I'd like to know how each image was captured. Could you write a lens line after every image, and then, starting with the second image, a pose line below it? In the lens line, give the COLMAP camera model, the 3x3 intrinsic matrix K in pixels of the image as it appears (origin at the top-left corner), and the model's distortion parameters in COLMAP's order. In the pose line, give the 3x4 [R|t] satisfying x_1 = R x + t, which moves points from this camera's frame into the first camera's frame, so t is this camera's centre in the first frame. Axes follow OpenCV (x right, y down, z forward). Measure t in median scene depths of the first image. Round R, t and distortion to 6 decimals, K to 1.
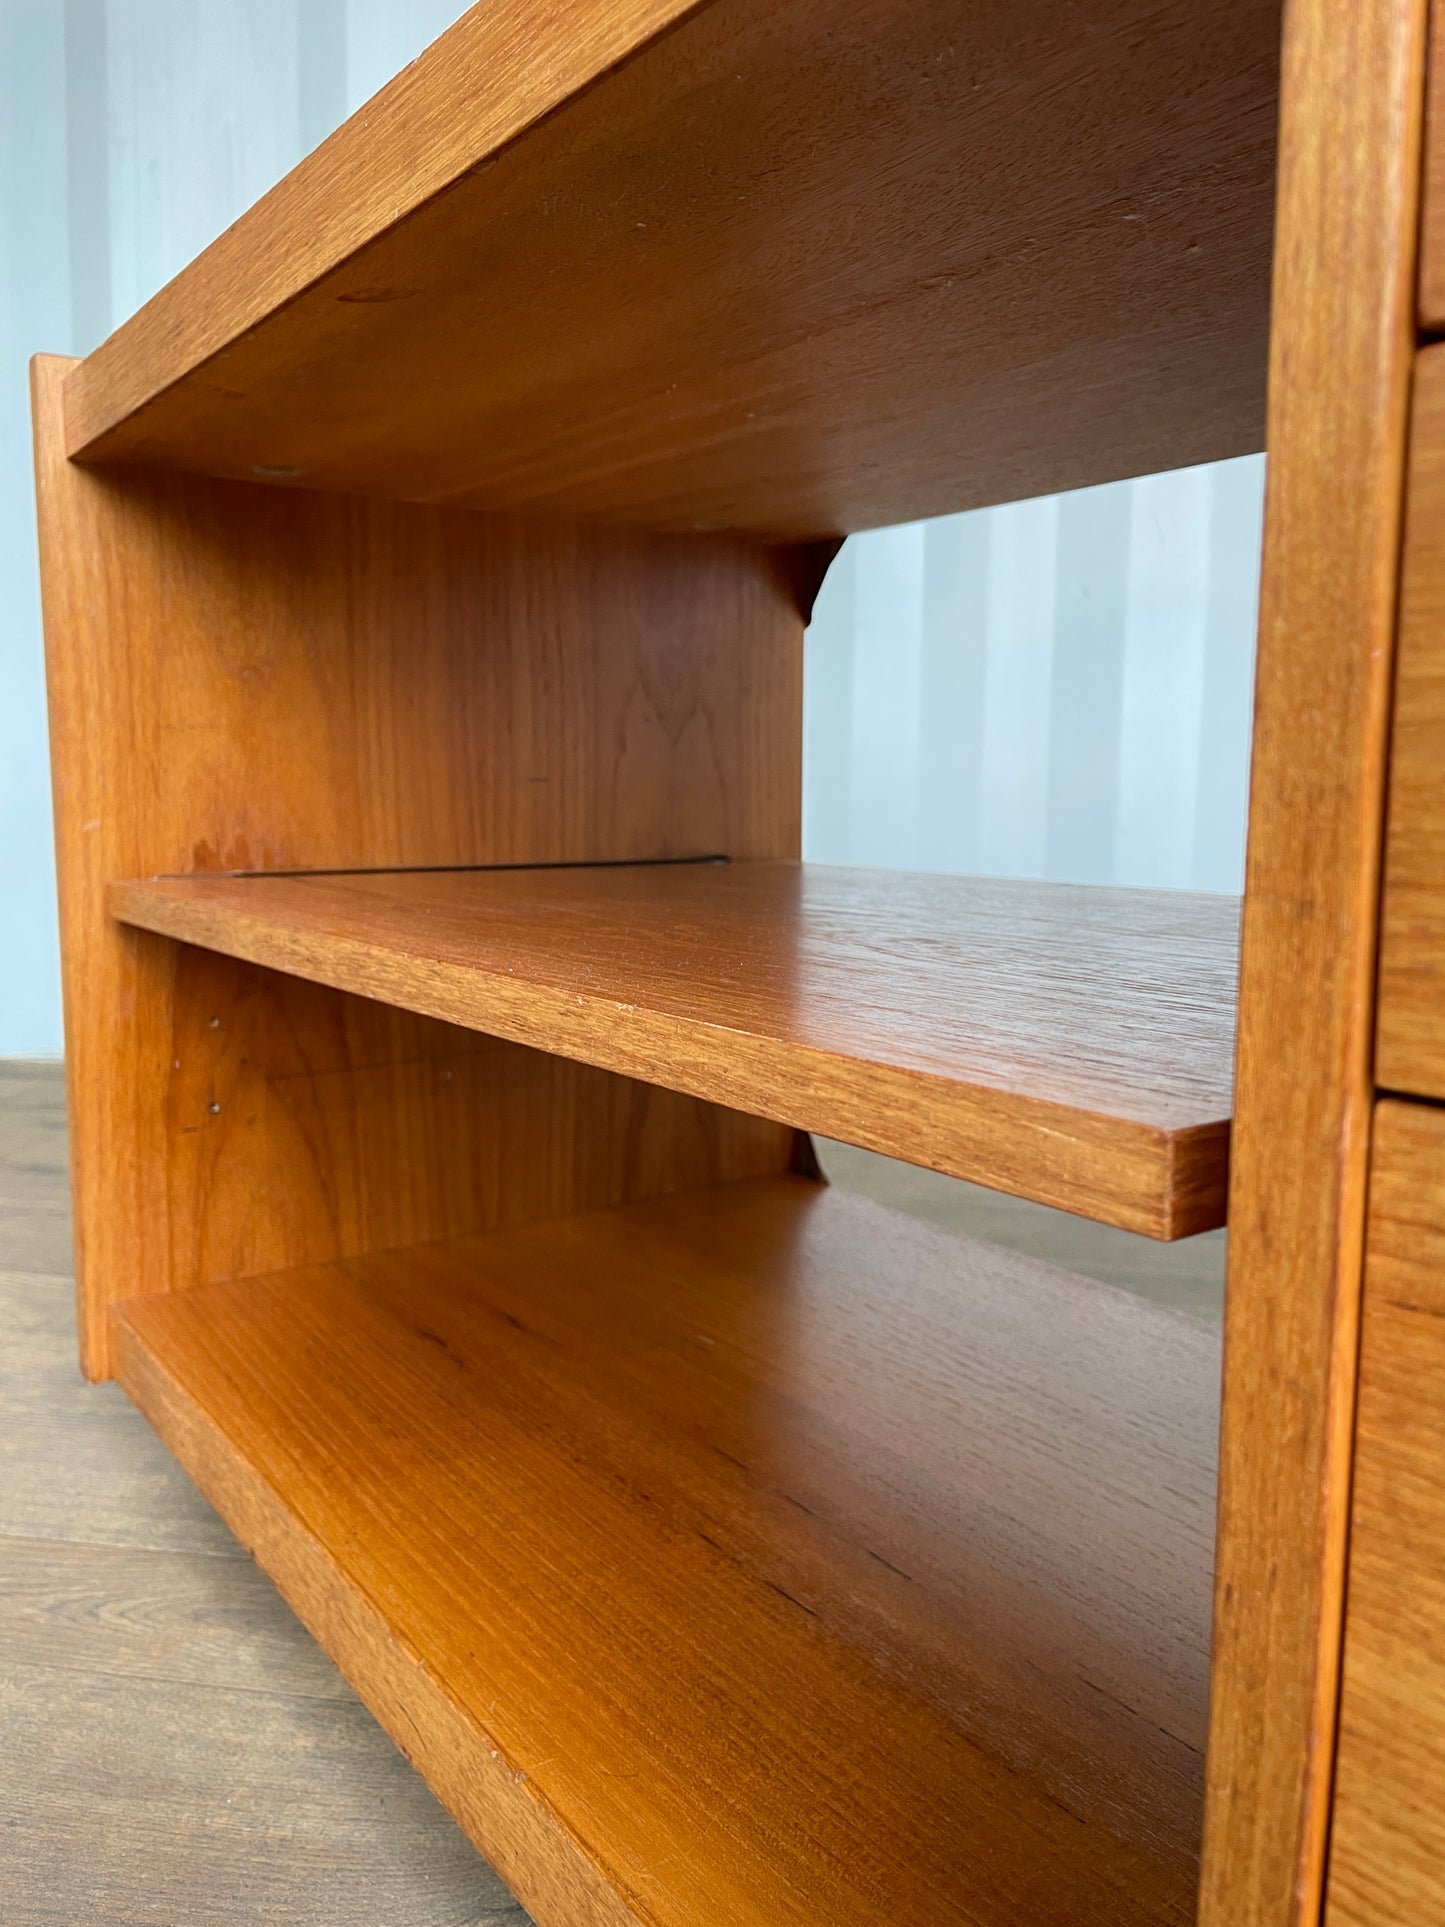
lens RADIAL K [[1474.5, 0, 721.1], [0, 1474.5, 950.0], [0, 0, 1]] dist [0.083139, -0.127910]
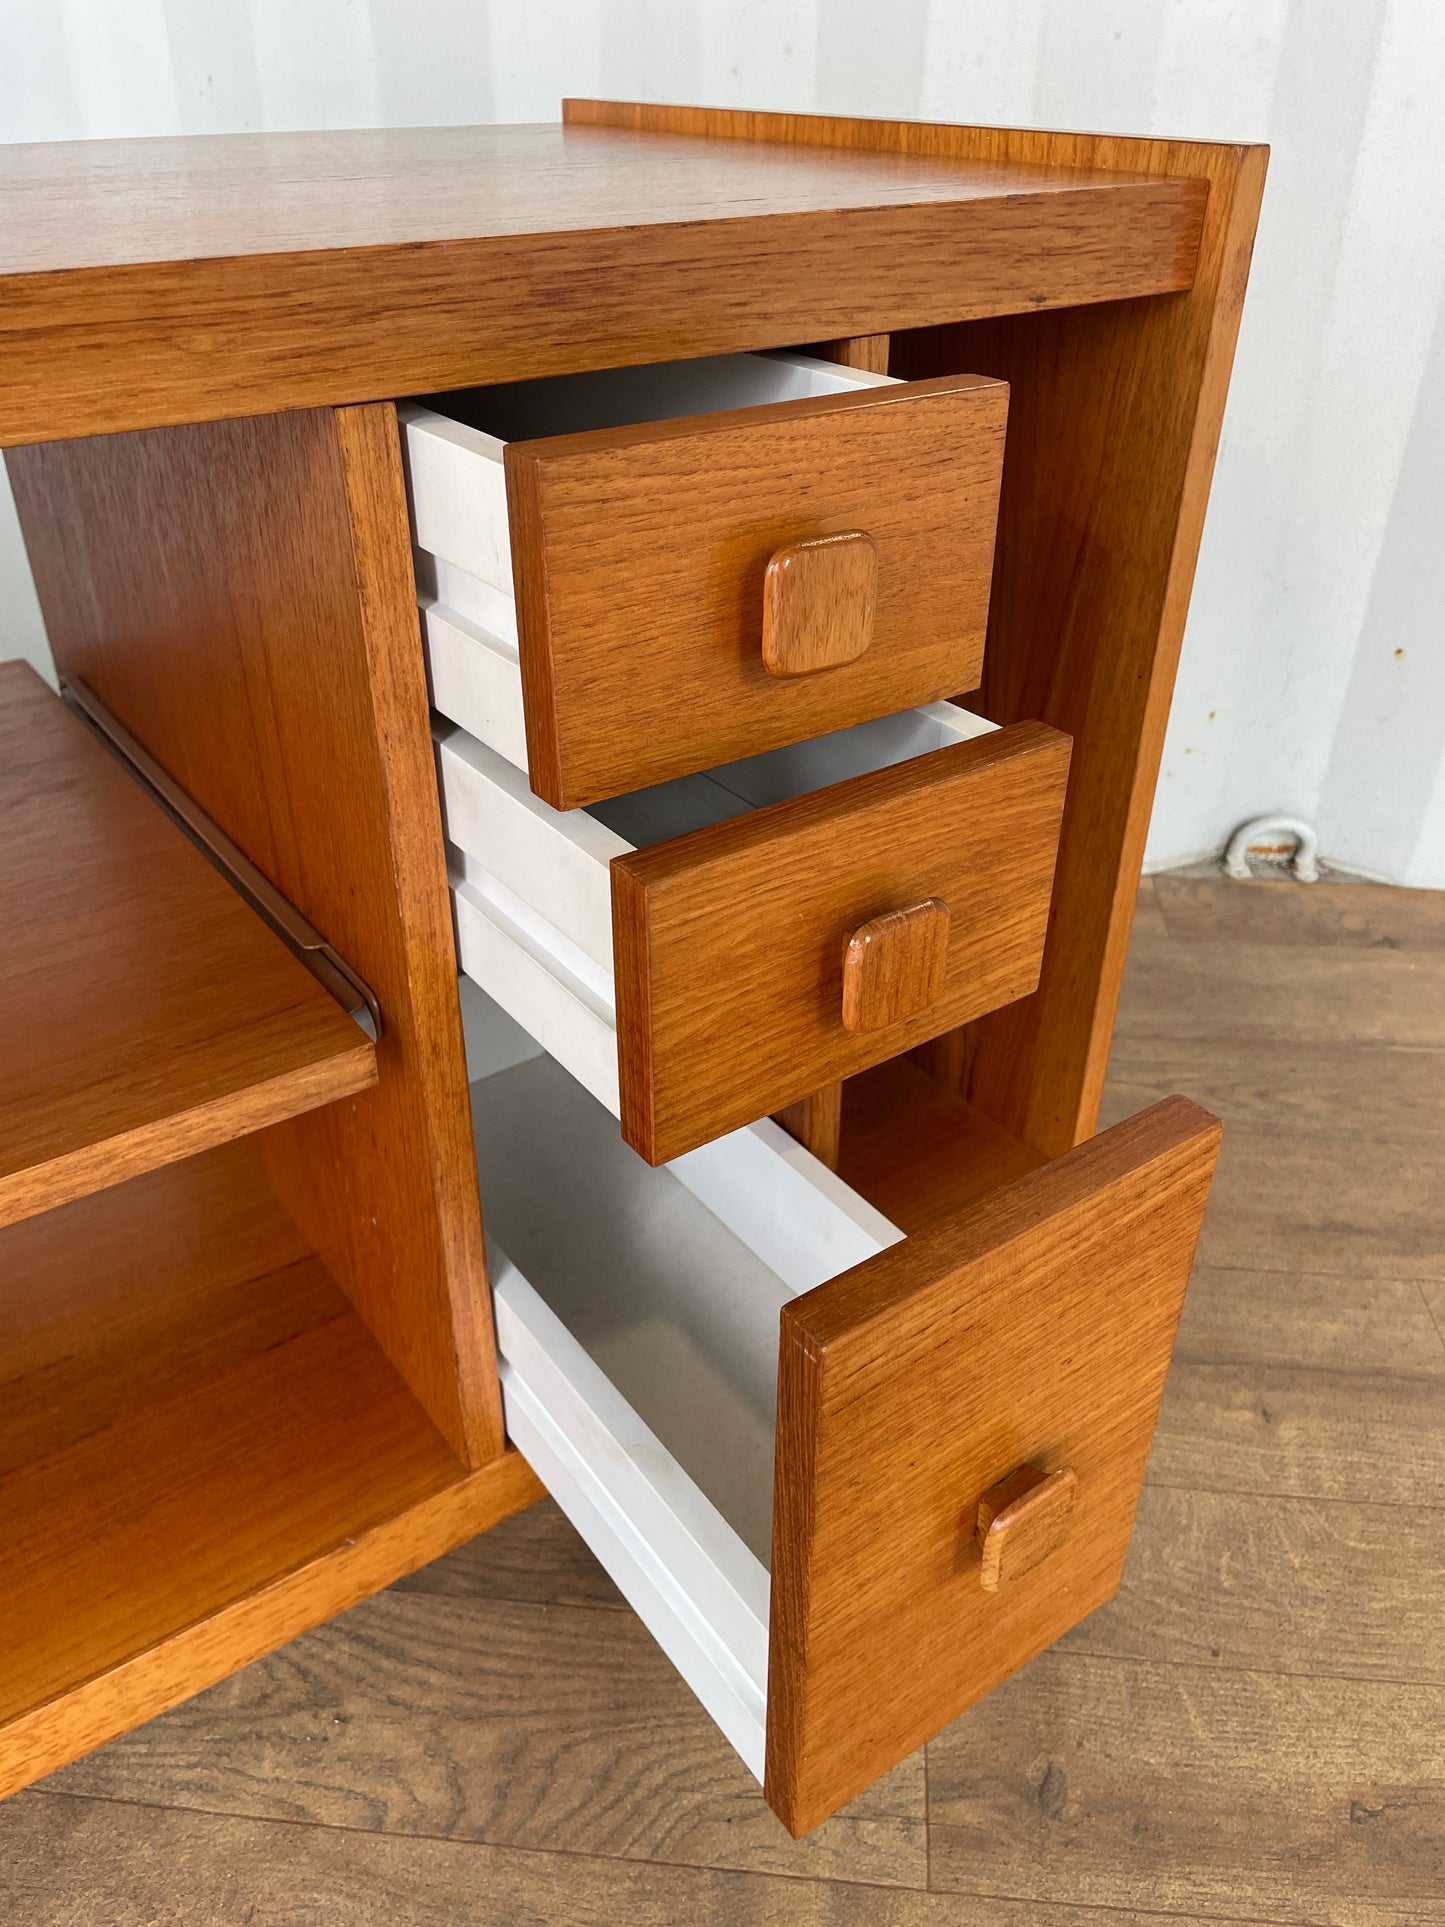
lens RADIAL K [[1476.1, 0, 715.5], [0, 1476.1, 945.1], [0, 0, 1]] dist [0.078793, -0.097613]
pose [[0.002250, -0.528210, 0.849111, -0.795006], [0.114465, 0.843668, 0.524521, -0.584764], [-0.993425, 0.096013, 0.062360, 0.182469]]
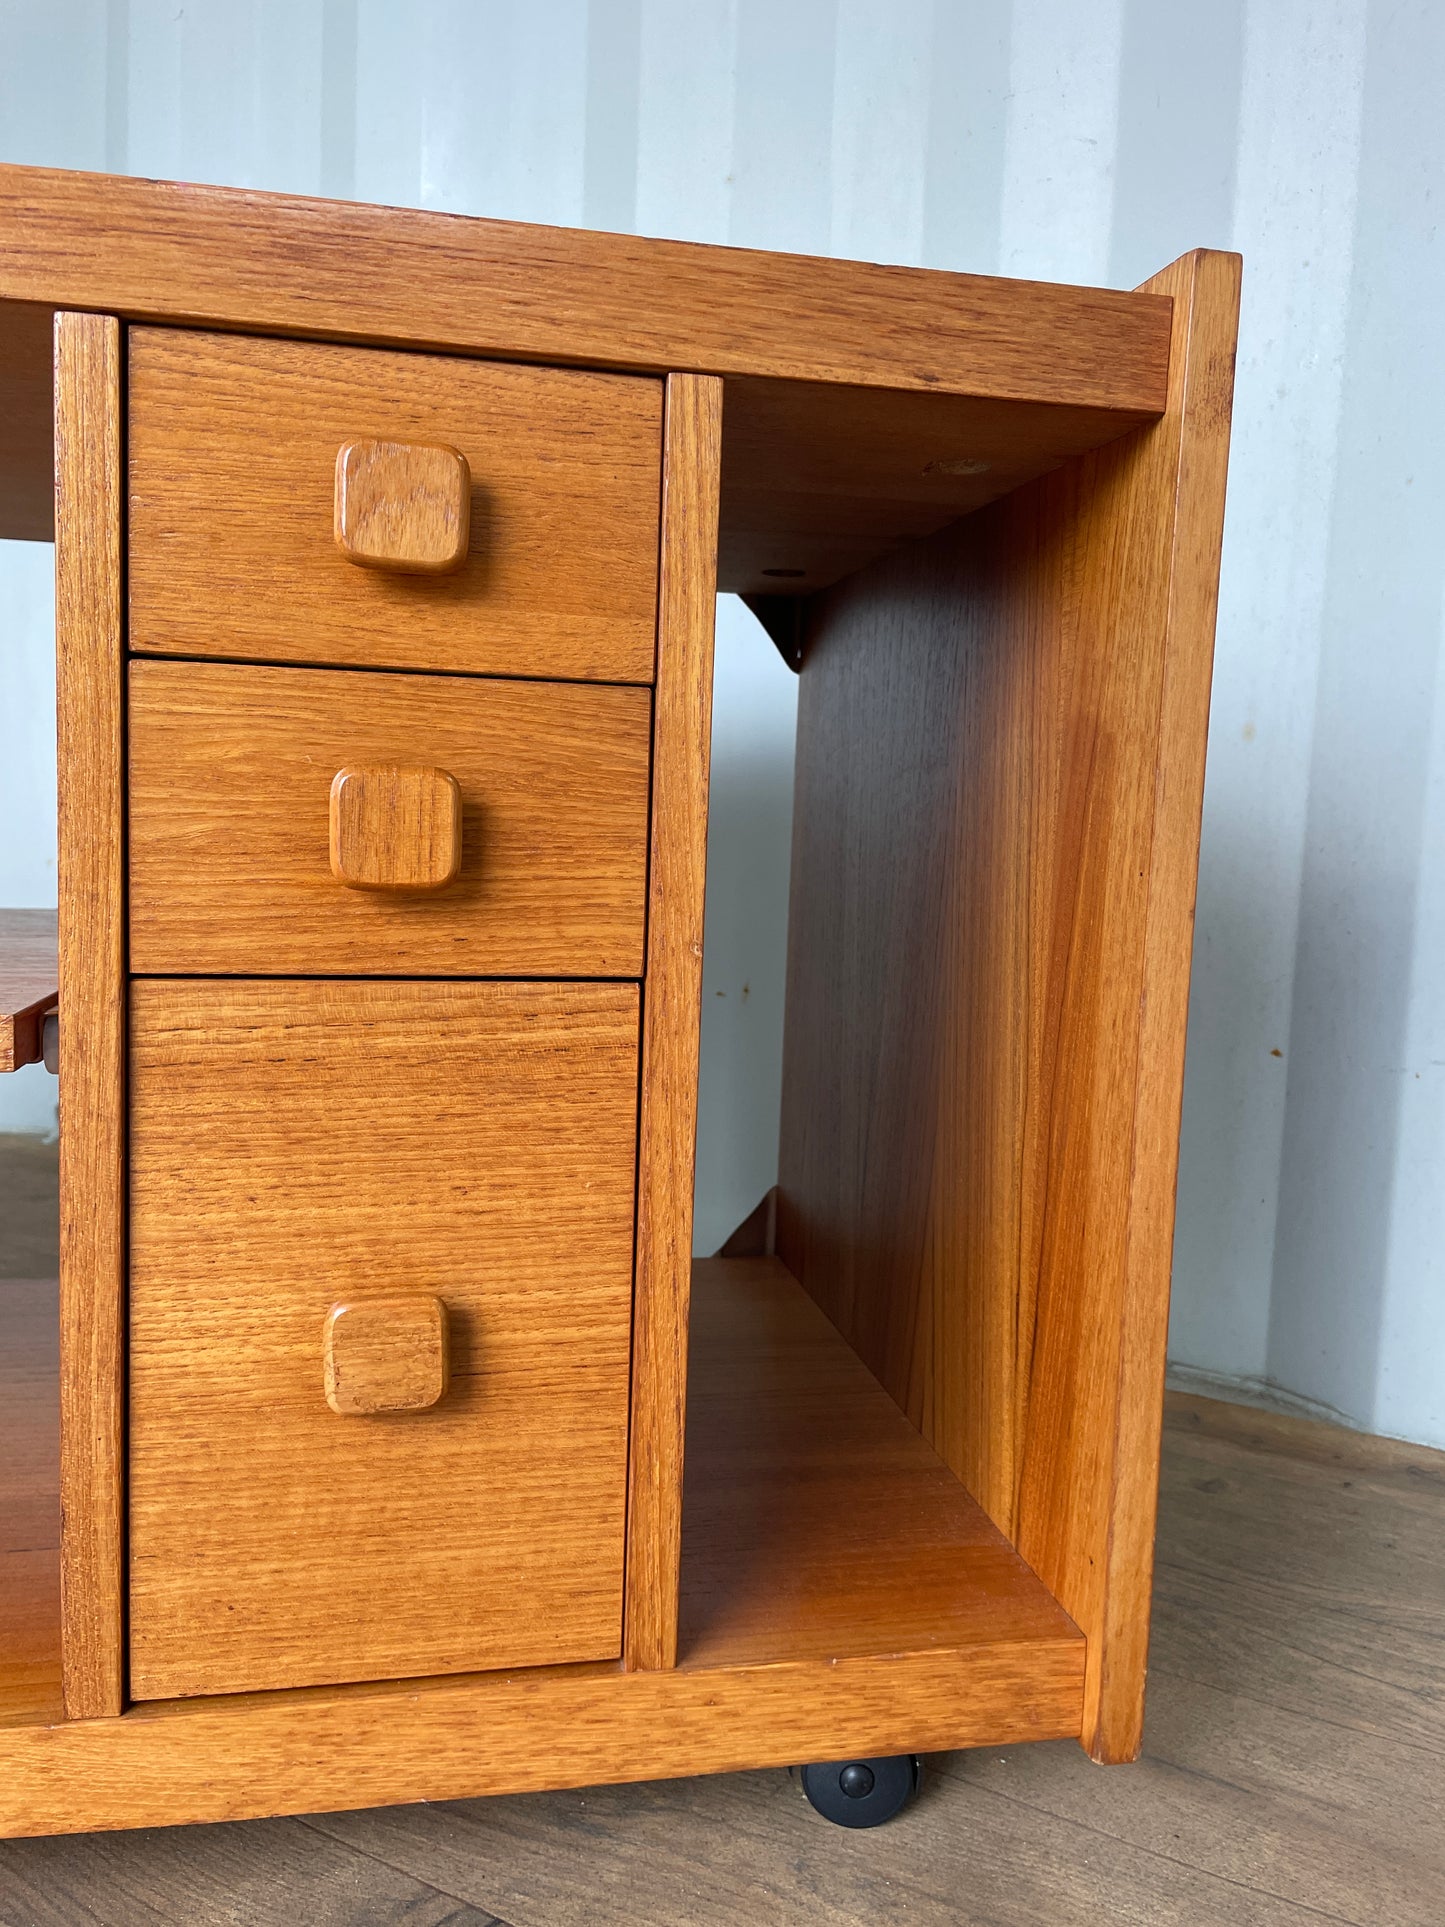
lens RADIAL K [[1477.7, 0, 712.9], [0, 1477.7, 957.9], [0, 0, 1]] dist [0.091098, -0.129310]
pose [[0.409045, -0.077546, 0.909213, -0.593456], [0.071899, 0.996024, 0.052603, 0.005208], [-0.909677, 0.043855, 0.412994, -0.353019]]
